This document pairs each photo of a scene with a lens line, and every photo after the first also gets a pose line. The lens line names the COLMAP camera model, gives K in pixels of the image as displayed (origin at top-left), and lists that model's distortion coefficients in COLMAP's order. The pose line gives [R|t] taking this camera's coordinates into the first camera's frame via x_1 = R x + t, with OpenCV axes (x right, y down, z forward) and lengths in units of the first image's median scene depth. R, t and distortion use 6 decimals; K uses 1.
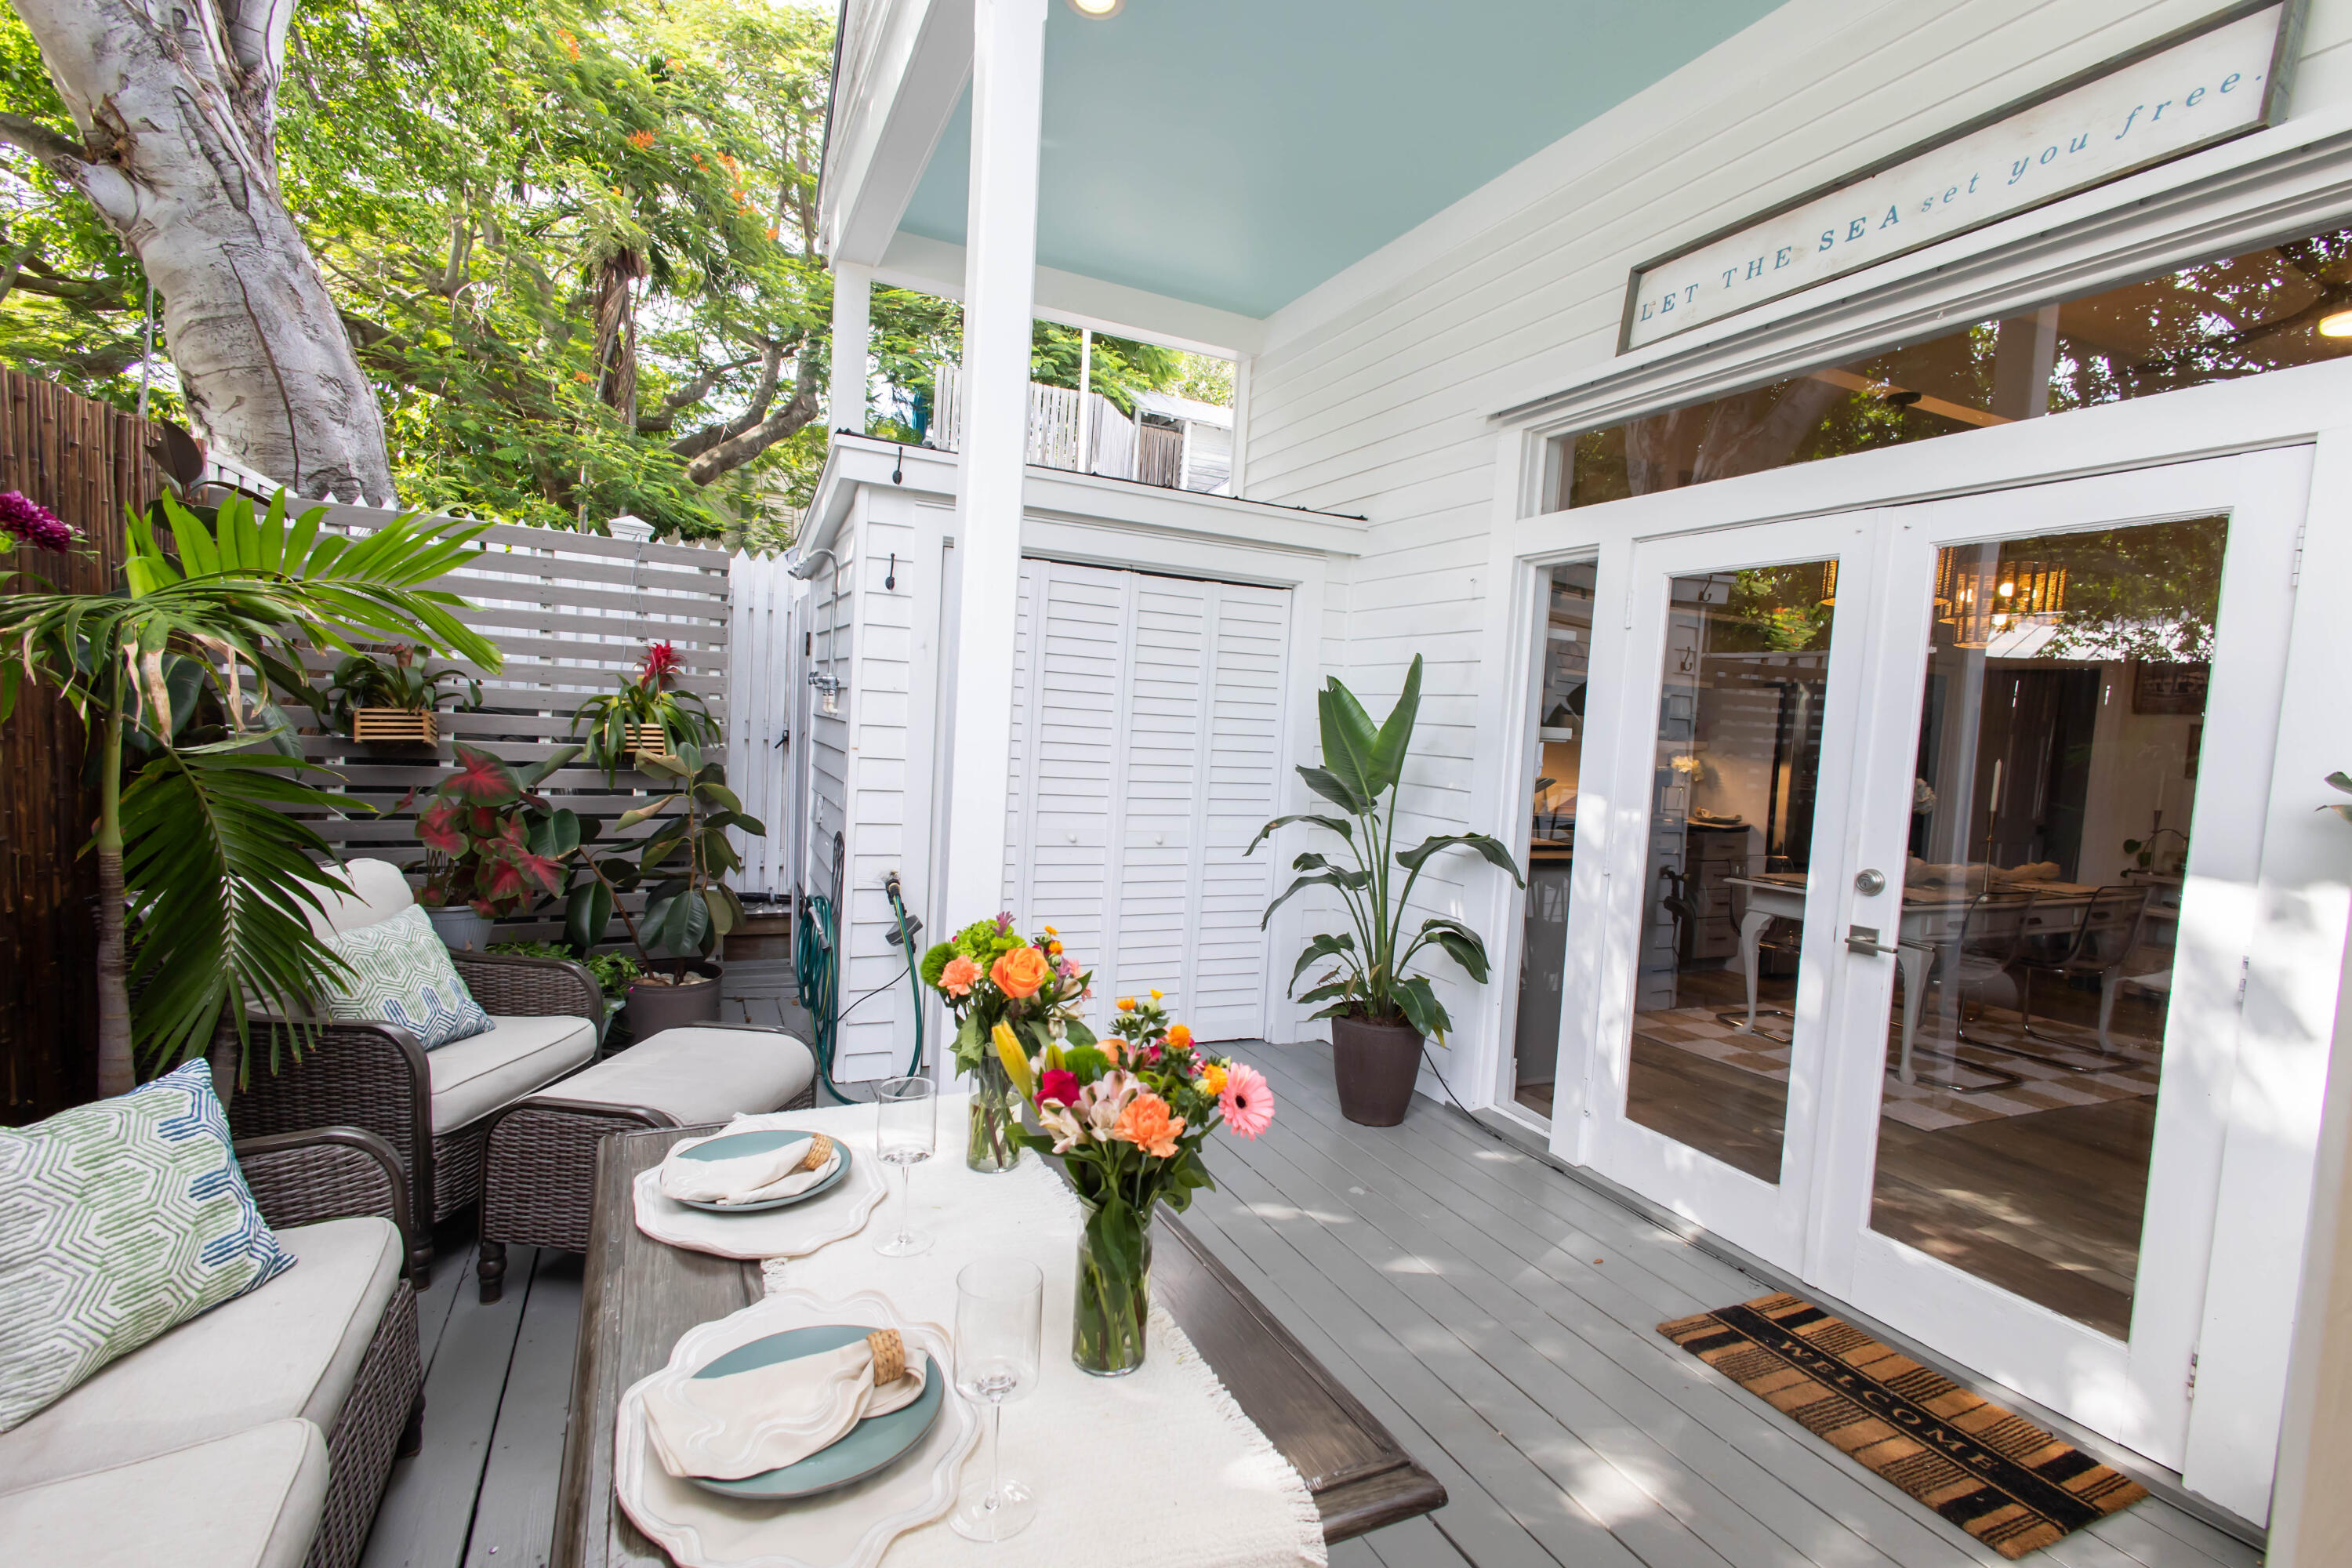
lens RADIAL K [[1068.2, 0, 1172.8], [0, 1068.2, 791.7], [0, 0, 1]] dist [0.011315, -0.001199]
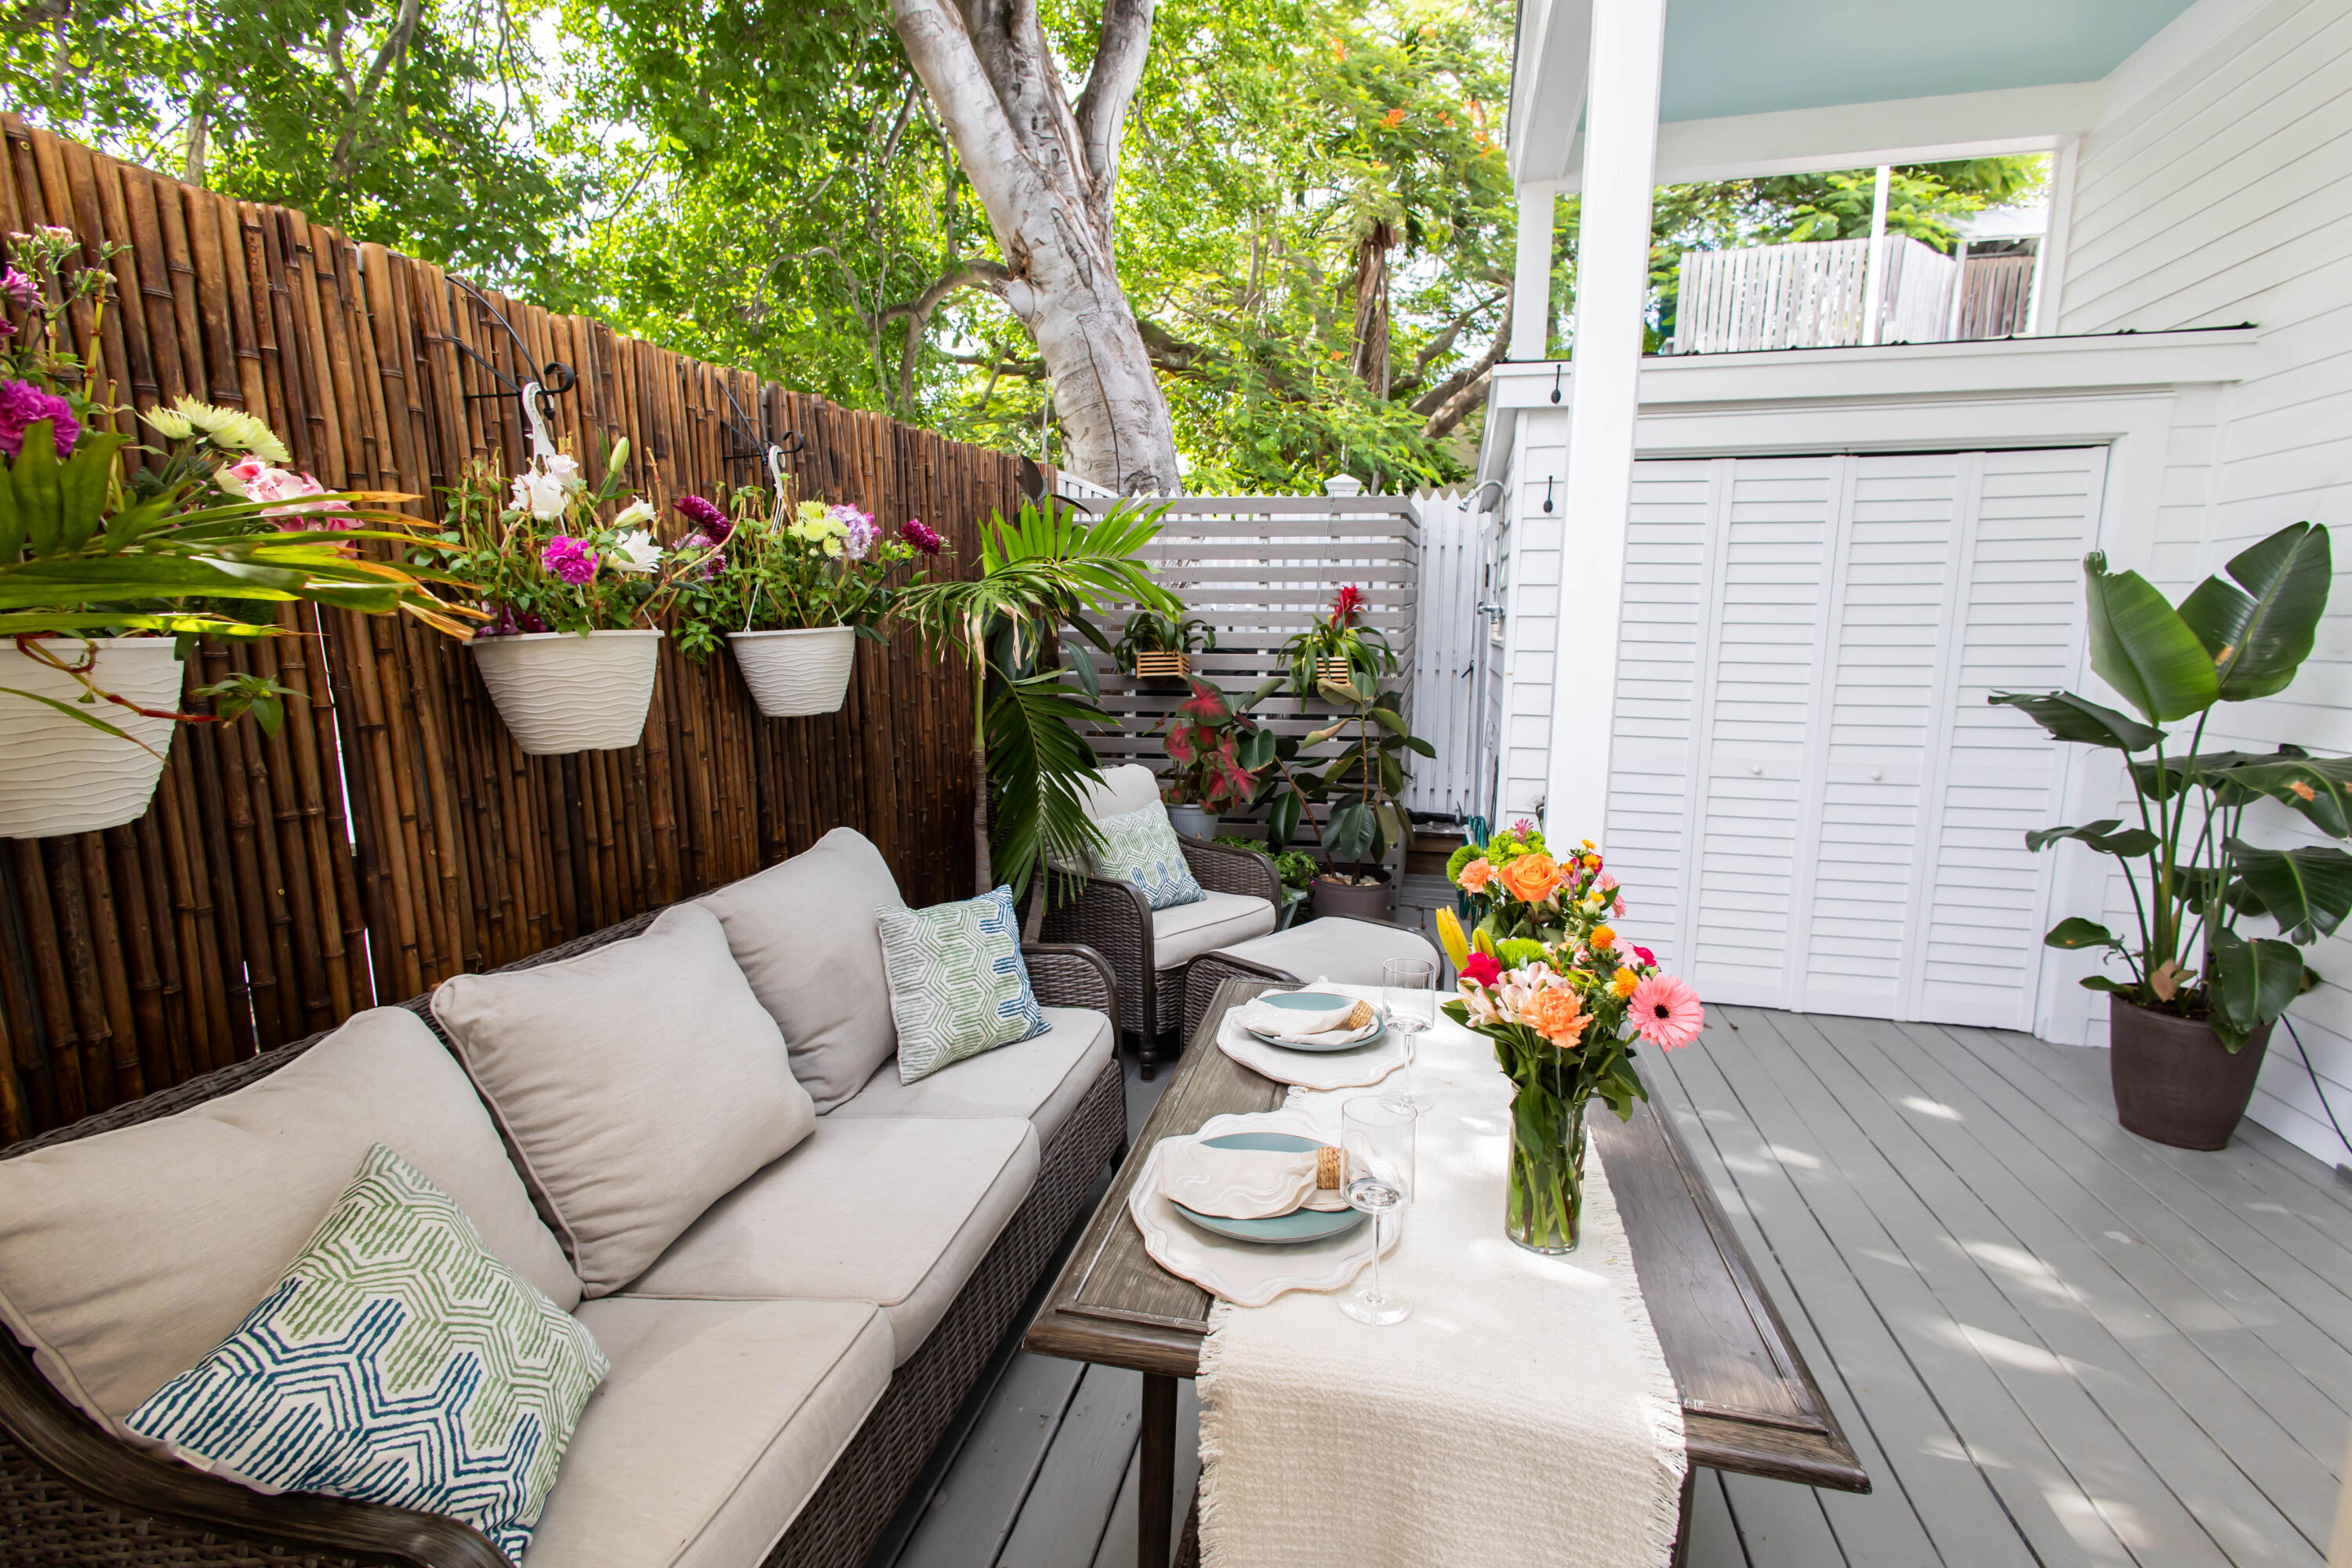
lens RADIAL K [[1068.2, 0, 1172.8], [0, 1068.2, 791.7], [0, 0, 1]] dist [0.011315, -0.001199]
pose [[0.778215, 0.043513, -0.626488, 0.101452], [-0.006156, 0.998077, 0.061675, 0.011118], [0.627968, -0.044140, 0.776987, -0.005994]]
